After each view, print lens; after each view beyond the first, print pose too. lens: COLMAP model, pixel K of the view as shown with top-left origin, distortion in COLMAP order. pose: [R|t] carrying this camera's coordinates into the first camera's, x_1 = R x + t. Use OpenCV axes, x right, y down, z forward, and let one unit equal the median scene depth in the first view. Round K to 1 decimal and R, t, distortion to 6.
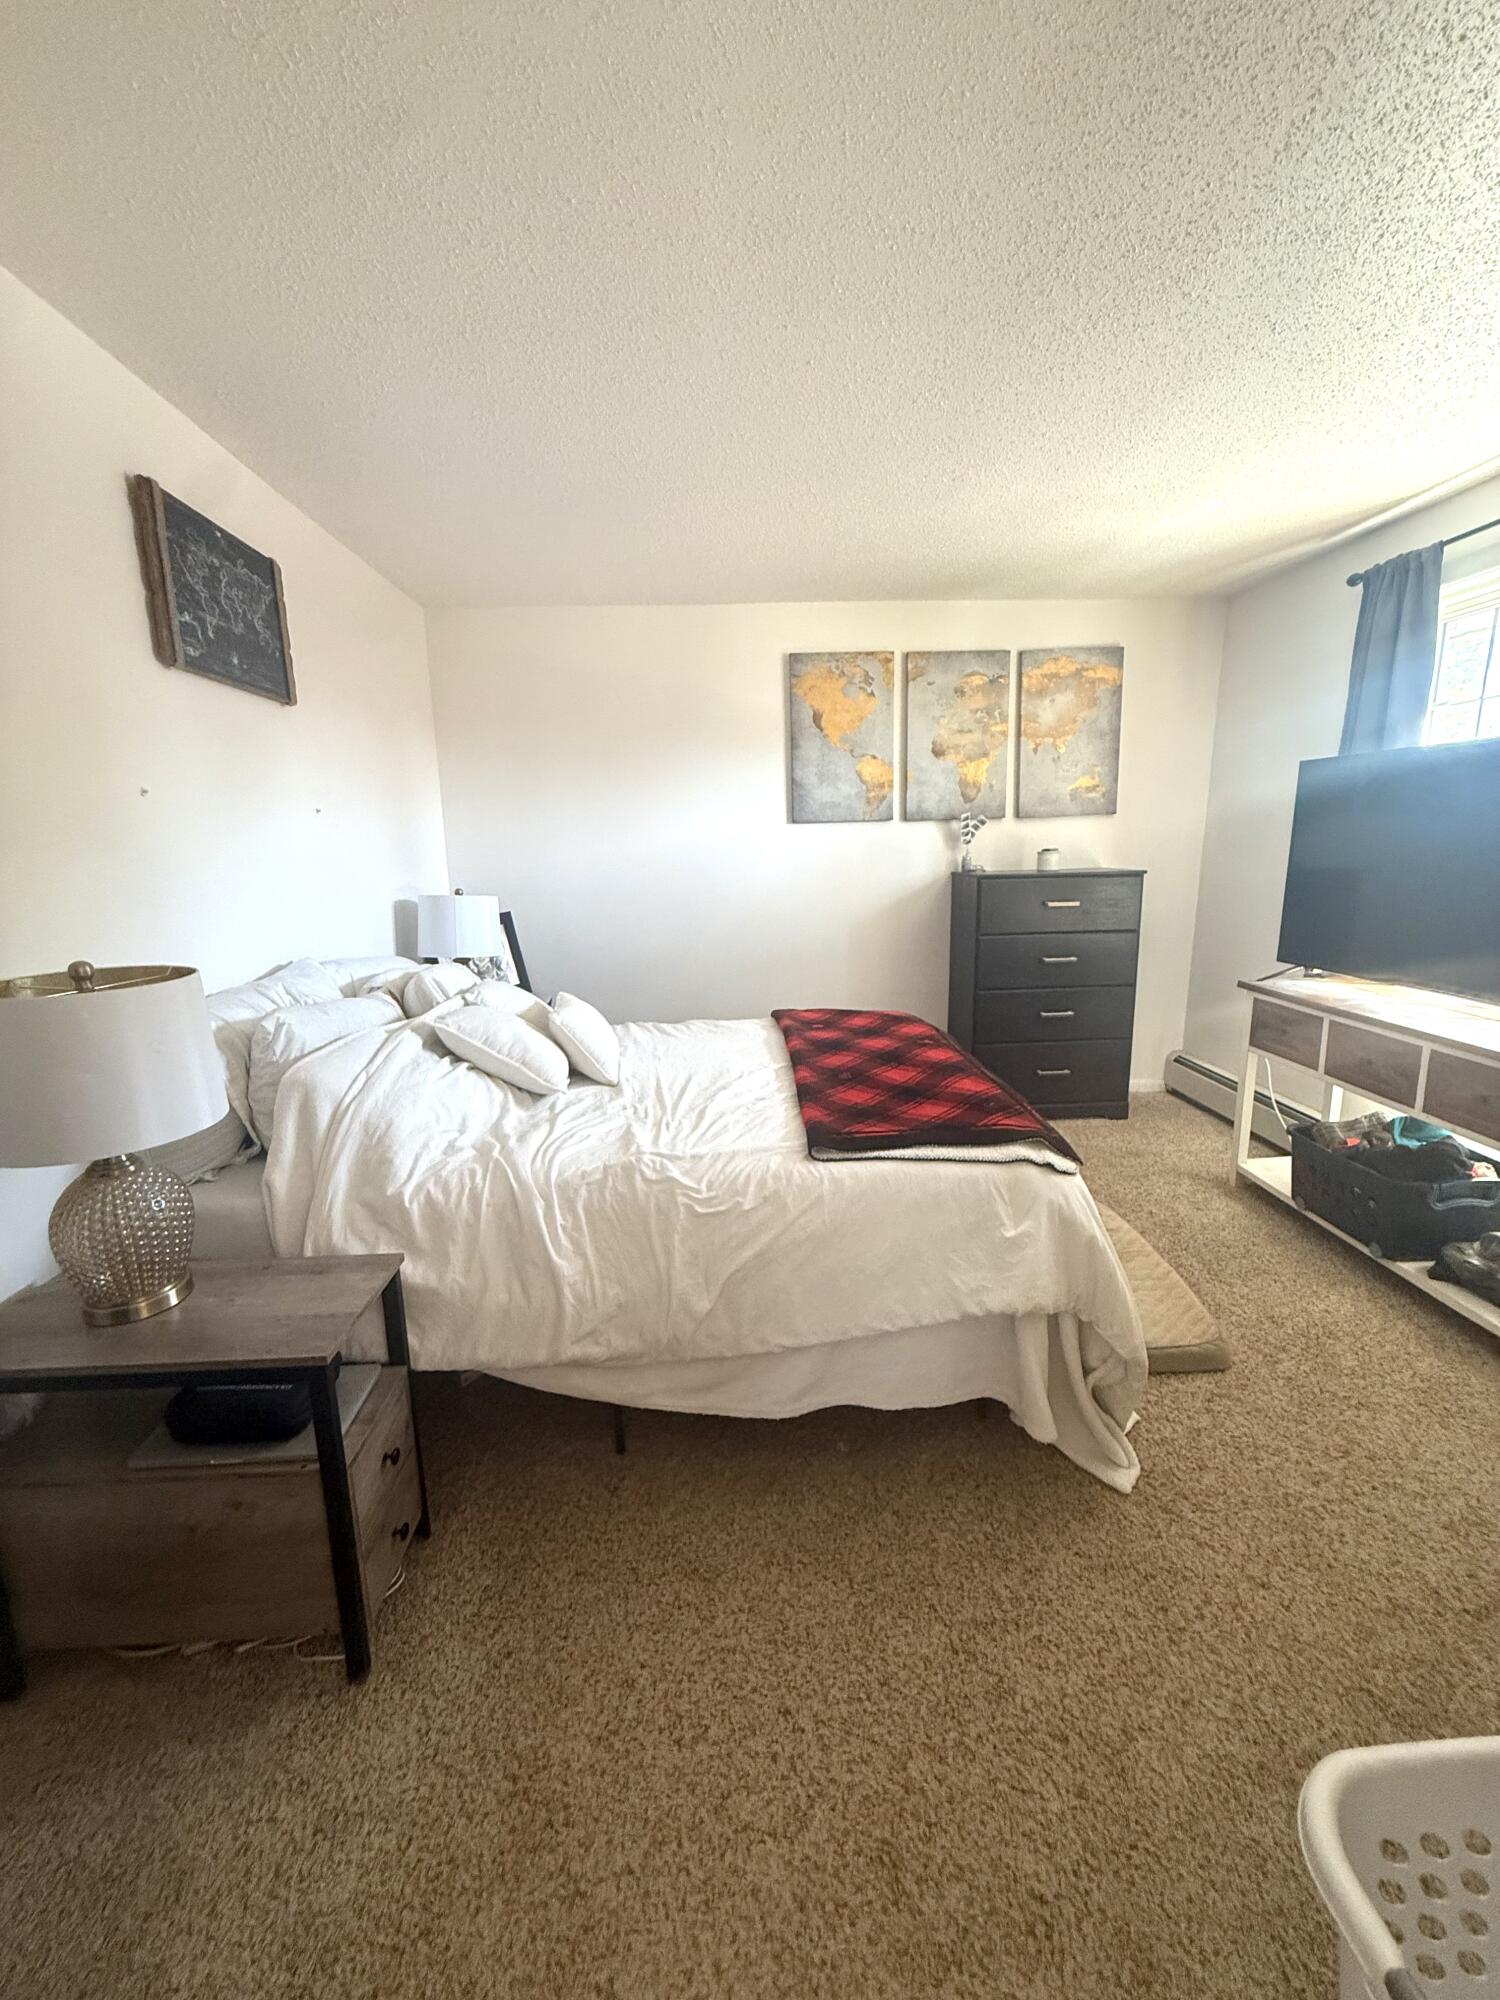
lens RADIAL K [[808.3, 0, 750.0], [0, 808.3, 1000.0], [0, 0, 1]] dist [-0.015272, 0.000267]
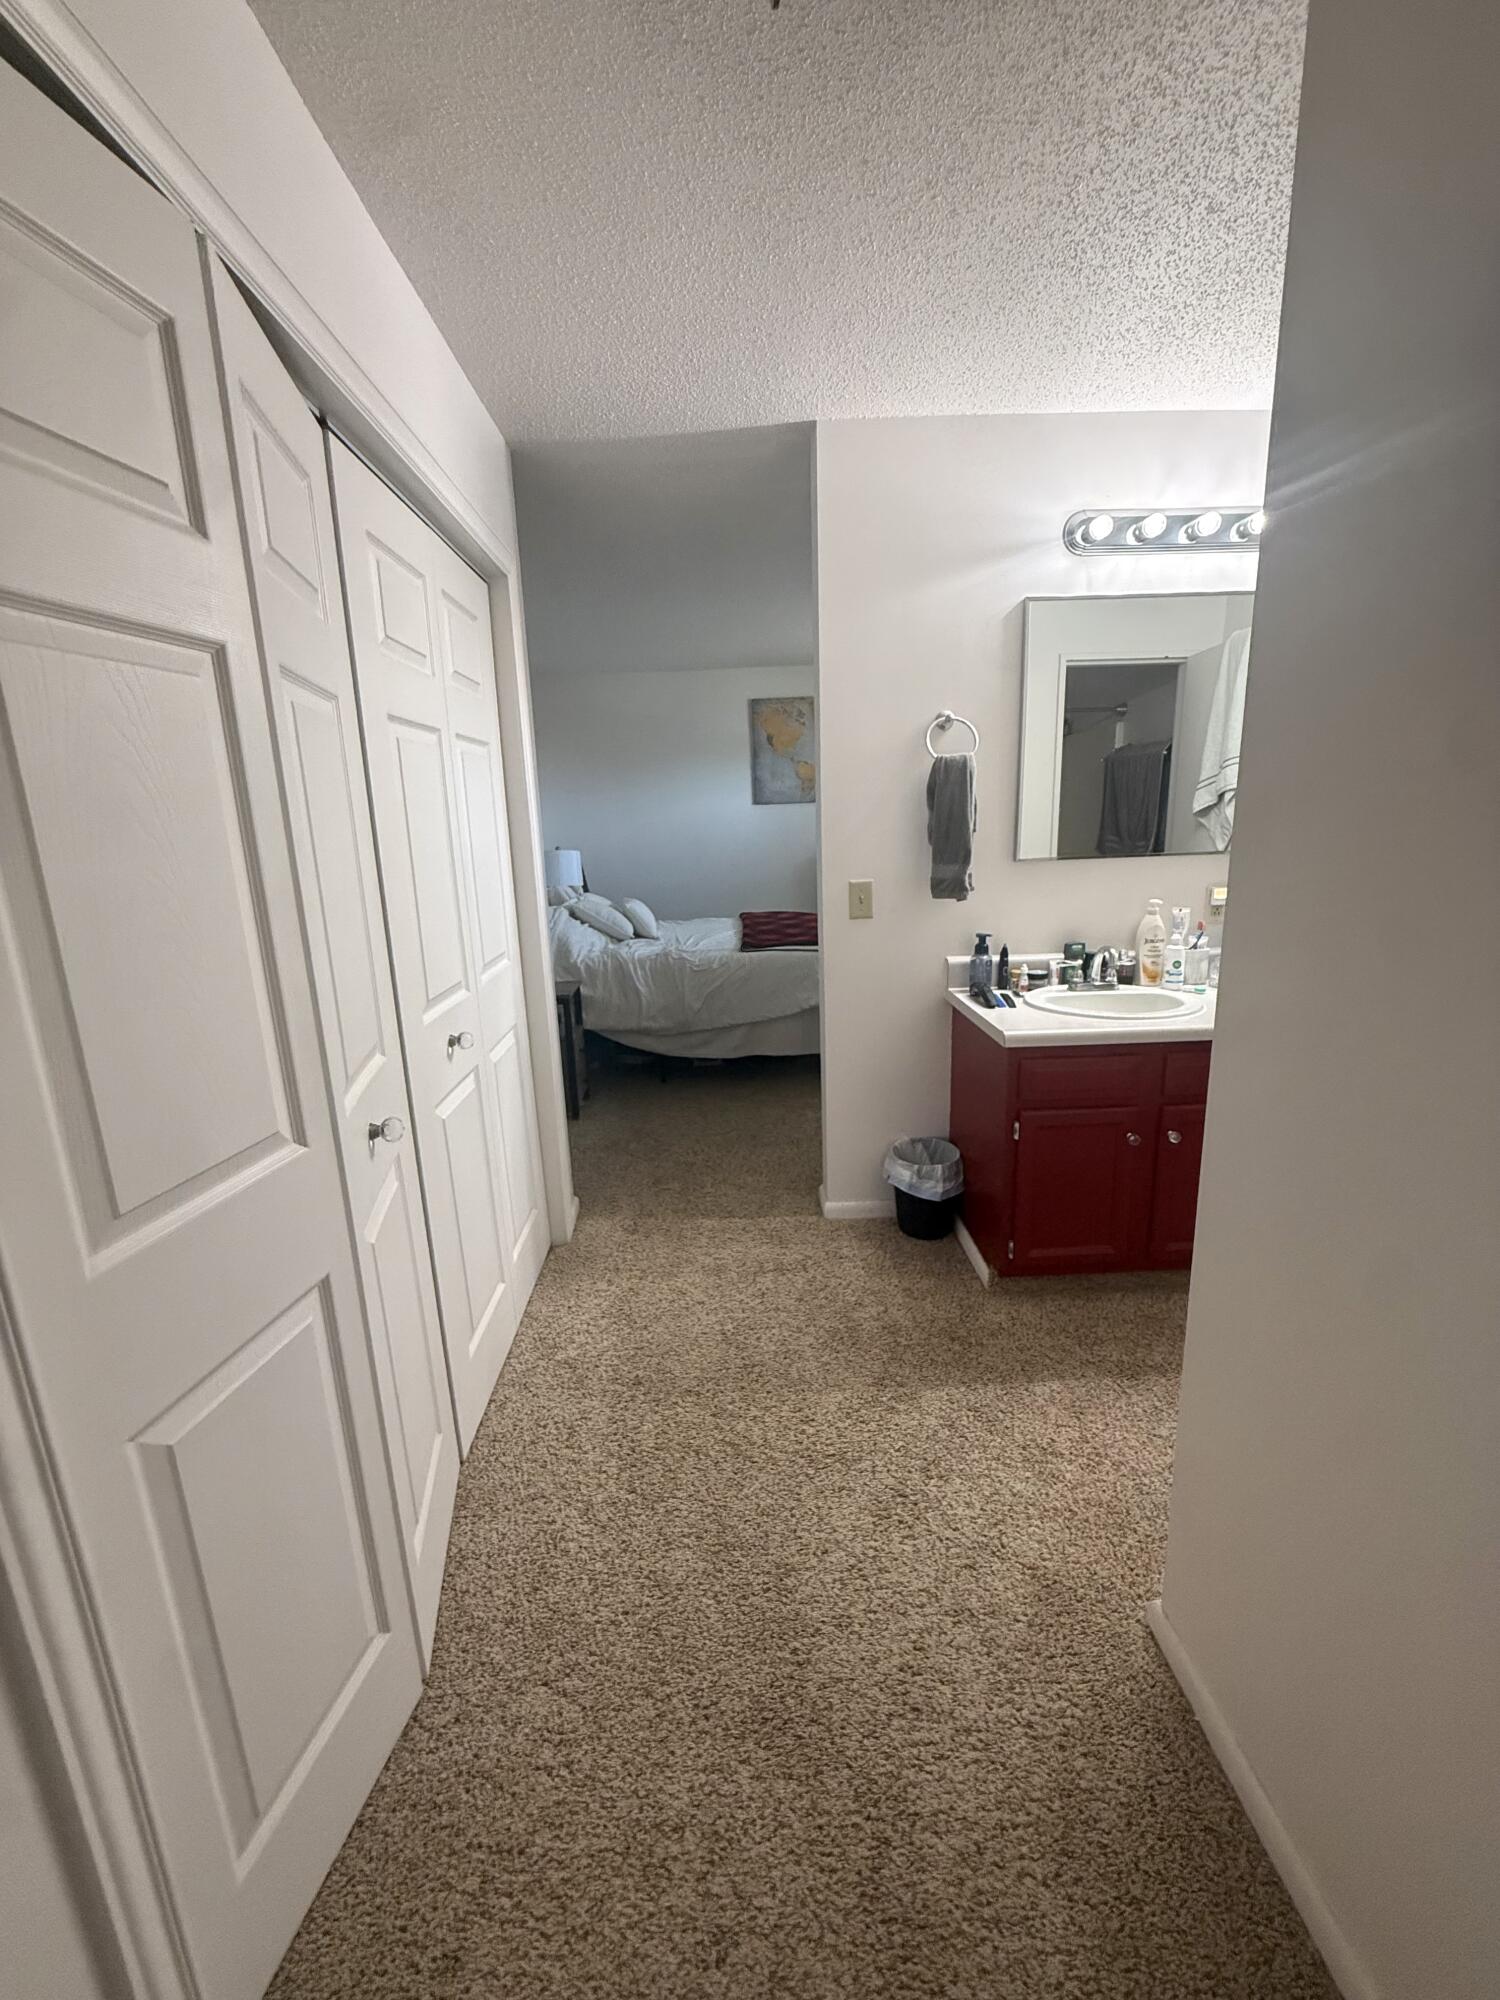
lens RADIAL K [[808.3, 0, 750.0], [0, 808.3, 1000.0], [0, 0, 1]] dist [-0.015272, 0.000267]
pose [[0.999781, -0.010703, -0.018002, 0.144537], [0.011390, 0.999195, 0.038468, 0.254270], [0.017576, -0.038664, 0.999098, -1.432607]]
